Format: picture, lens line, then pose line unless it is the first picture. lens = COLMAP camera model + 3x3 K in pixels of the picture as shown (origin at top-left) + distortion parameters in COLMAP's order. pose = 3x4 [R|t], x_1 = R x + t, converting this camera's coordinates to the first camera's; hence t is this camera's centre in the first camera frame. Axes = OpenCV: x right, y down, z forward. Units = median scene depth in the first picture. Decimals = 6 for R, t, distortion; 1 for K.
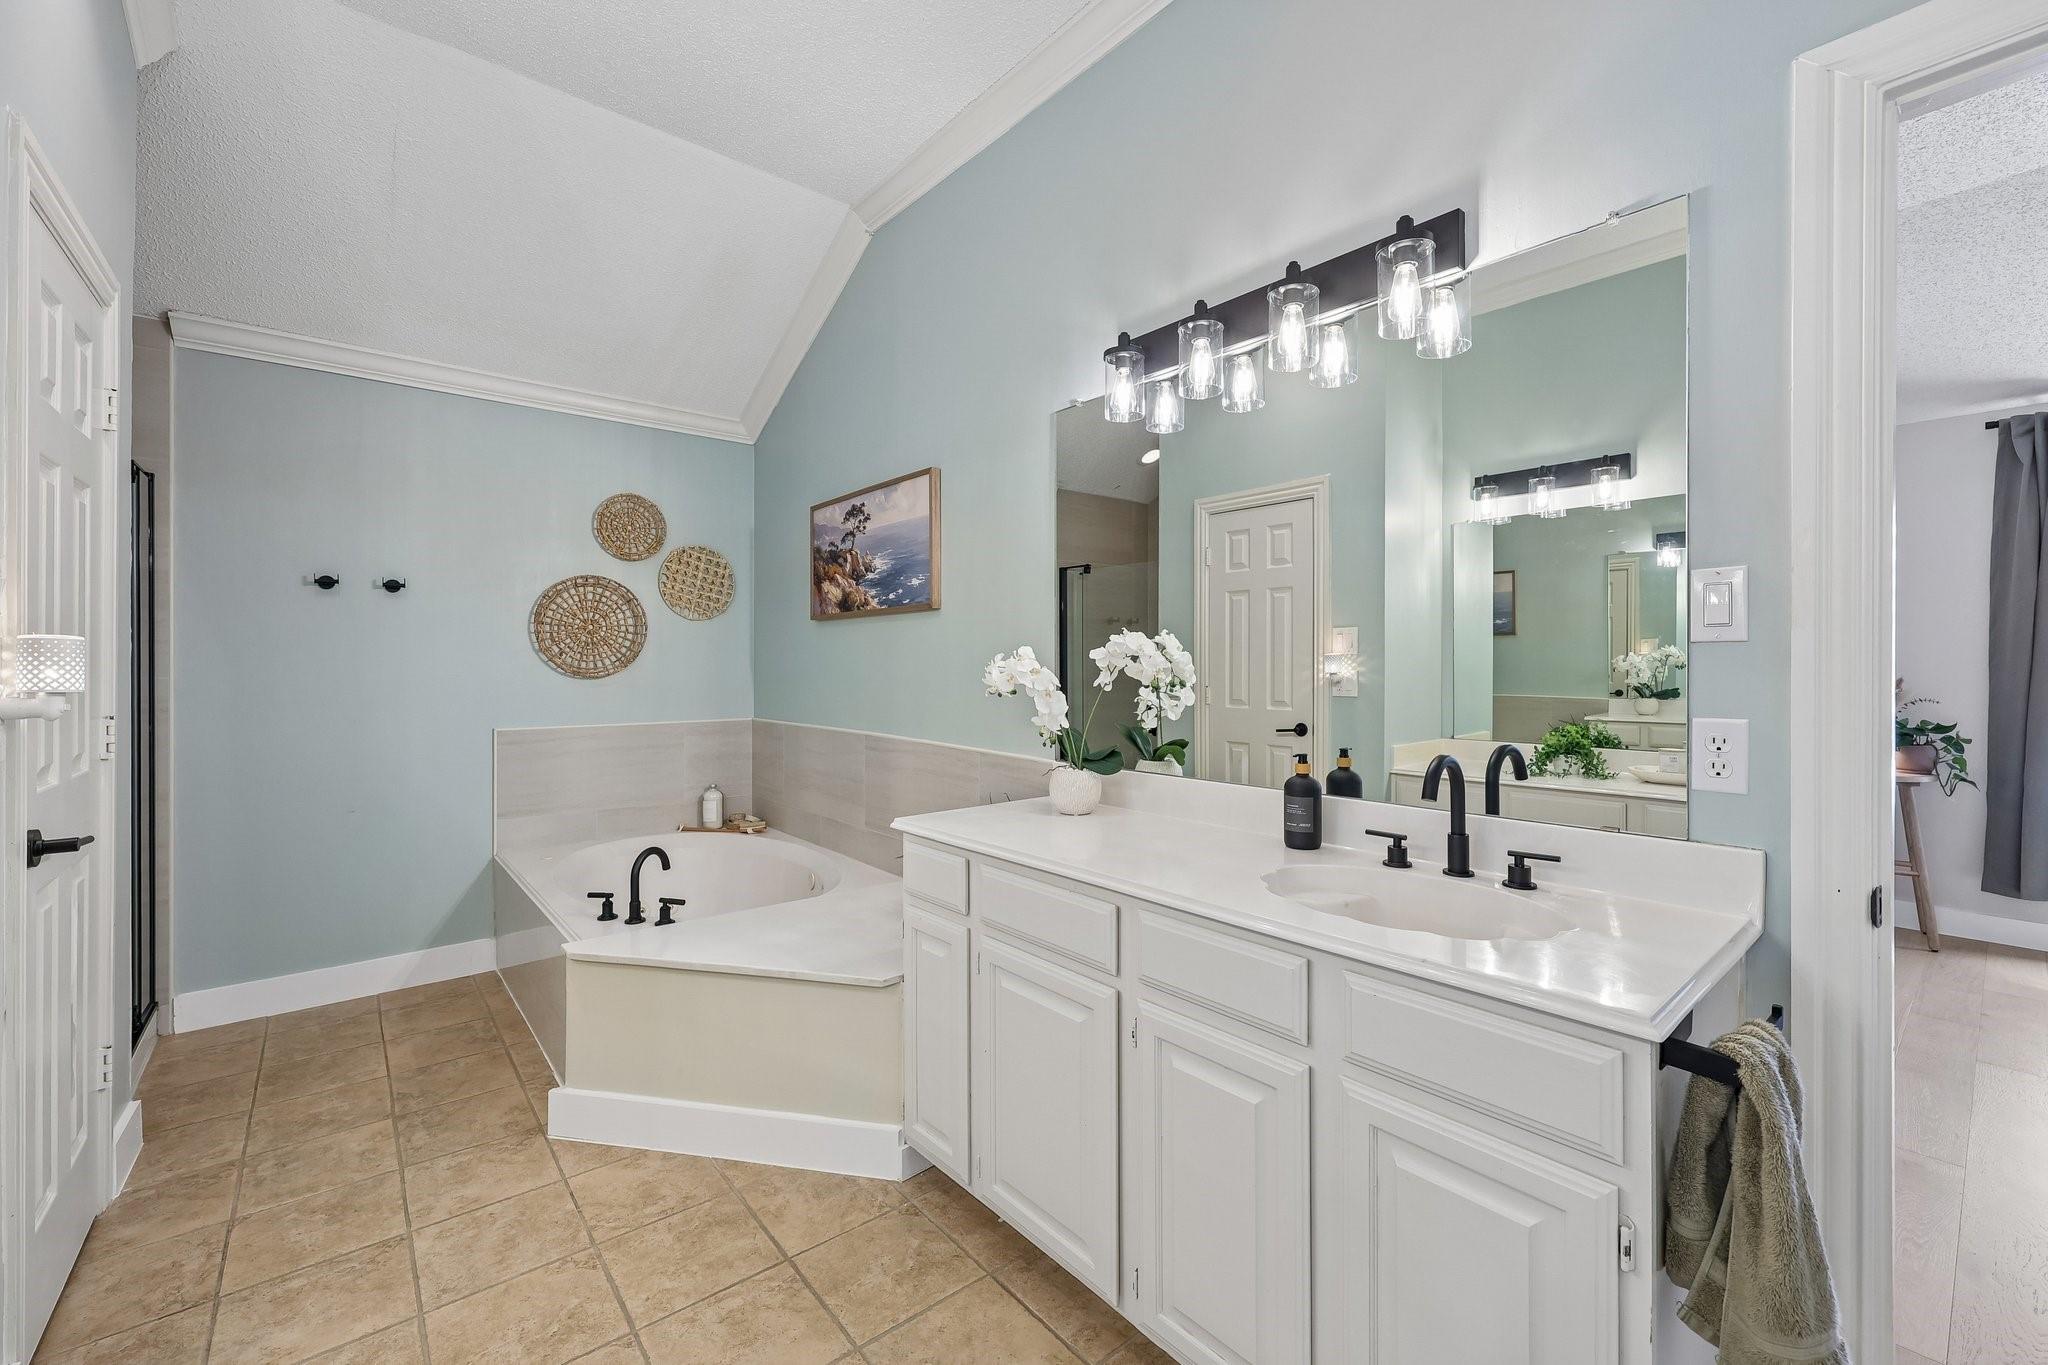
lens RADIAL K [[840.1, 0, 1027.1], [0, 840.1, 670.2], [0, 0, 1]] dist [0.001086, 0.000414]
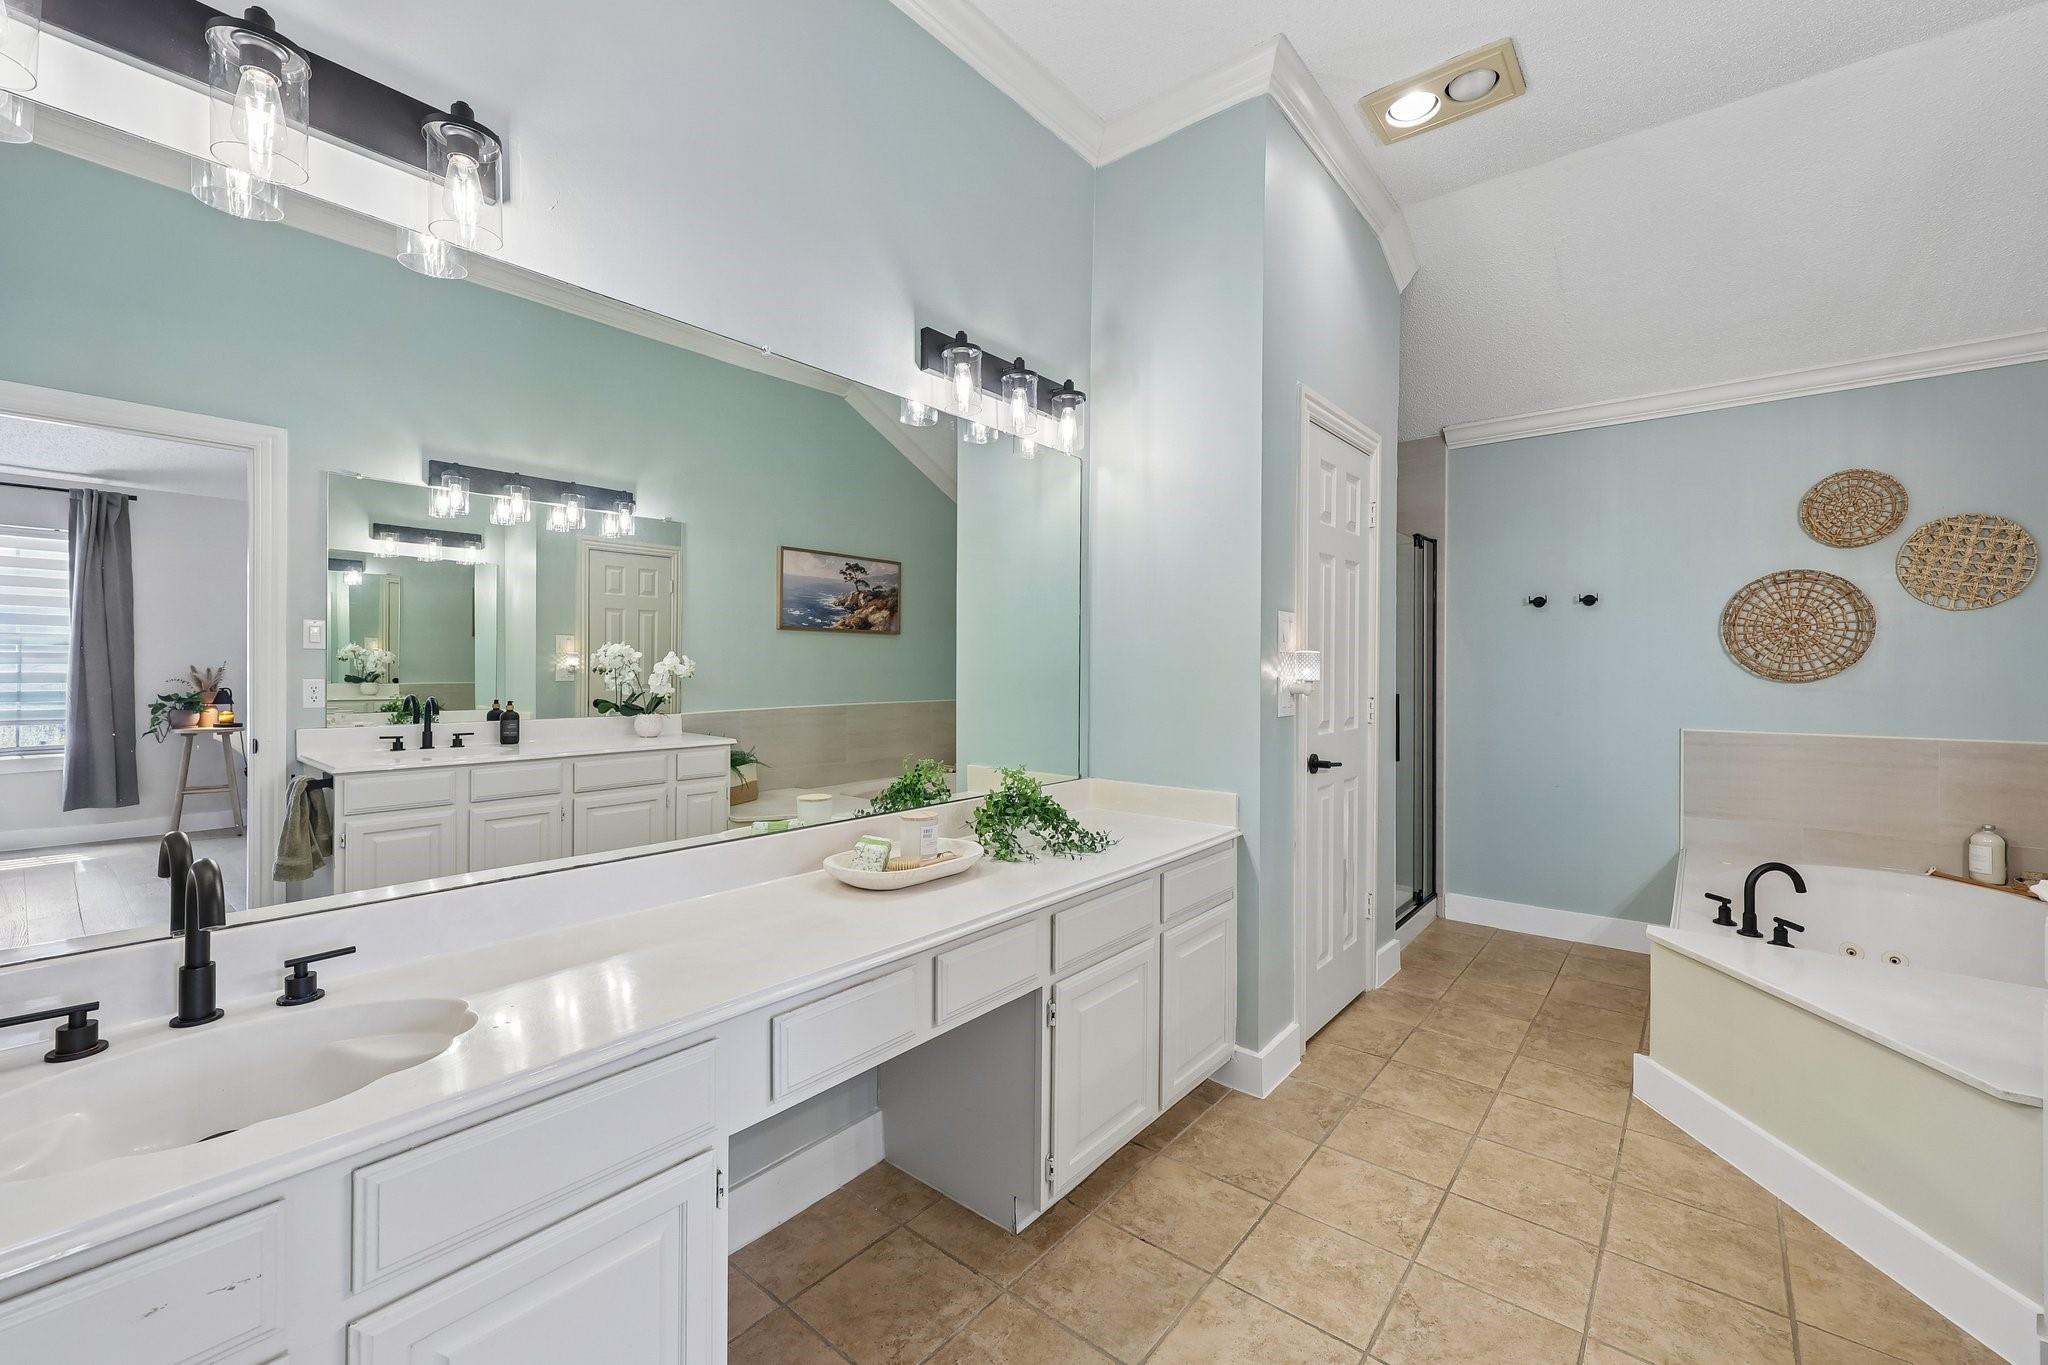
lens RADIAL K [[840.1, 0, 1032.4], [0, 840.1, 666.6], [0, 0, 1]] dist [0.001086, 0.000414]
pose [[0.193989, -0.000018, -0.981004, 0.328917], [-0.007466, 0.999971, -0.001495, 0.000693], [0.980975, 0.007615, 0.193983, 0.007081]]
